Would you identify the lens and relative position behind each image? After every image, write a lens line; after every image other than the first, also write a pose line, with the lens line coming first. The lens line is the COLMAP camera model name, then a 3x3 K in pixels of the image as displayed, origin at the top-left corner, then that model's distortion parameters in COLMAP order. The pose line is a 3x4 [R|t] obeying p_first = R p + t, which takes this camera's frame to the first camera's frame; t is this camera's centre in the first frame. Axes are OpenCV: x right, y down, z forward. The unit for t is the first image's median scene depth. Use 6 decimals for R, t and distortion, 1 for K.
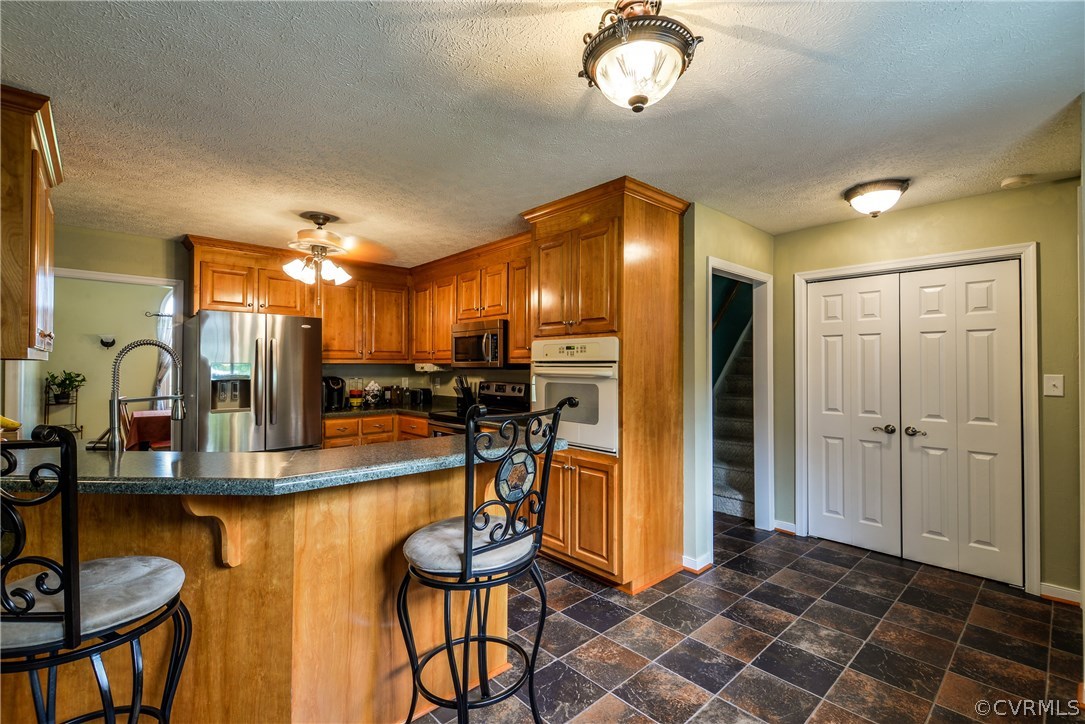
lens RADIAL K [[491.1, 0, 539.7], [0, 491.1, 360.7], [0, 0, 1]] dist [0.002206, -0.000191]
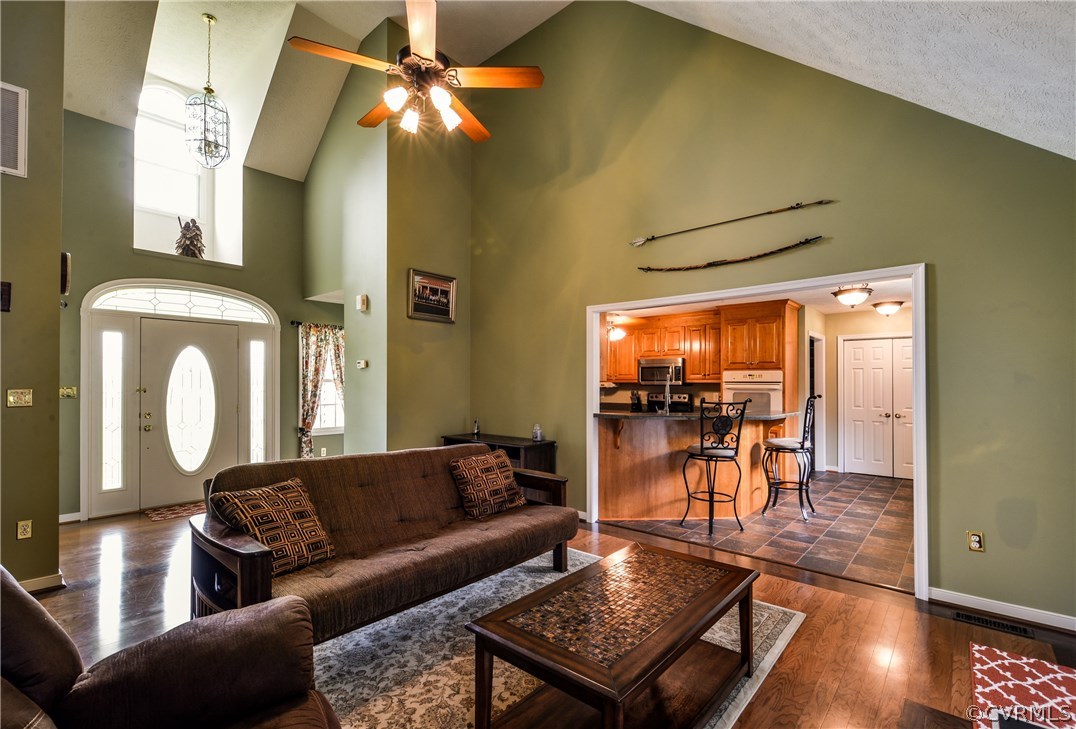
lens RADIAL K [[487.1, 0, 536.0], [0, 487.1, 371.3], [0, 0, 1]] dist [0.002206, -0.000191]
pose [[0.995282, 0.001313, 0.097015, -0.921266], [0.000051, 0.999901, -0.014054, -0.012949], [-0.097024, 0.013993, 0.995184, -0.858380]]
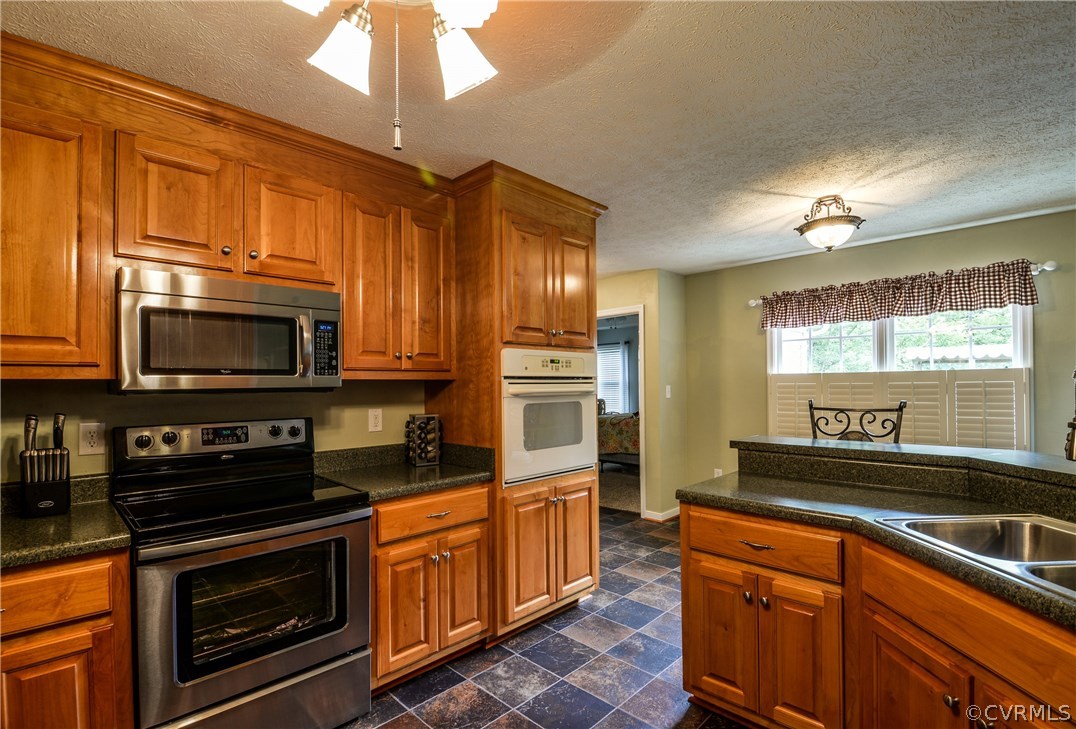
lens RADIAL K [[487.1, 0, 528.0], [0, 487.1, 373.1], [0, 0, 1]] dist [0.002206, -0.000191]
pose [[-0.040745, 0.026473, 0.998819, -0.708208], [0.003474, 0.999647, -0.026354, 0.015321], [-0.999164, 0.002396, -0.040822, 0.960207]]
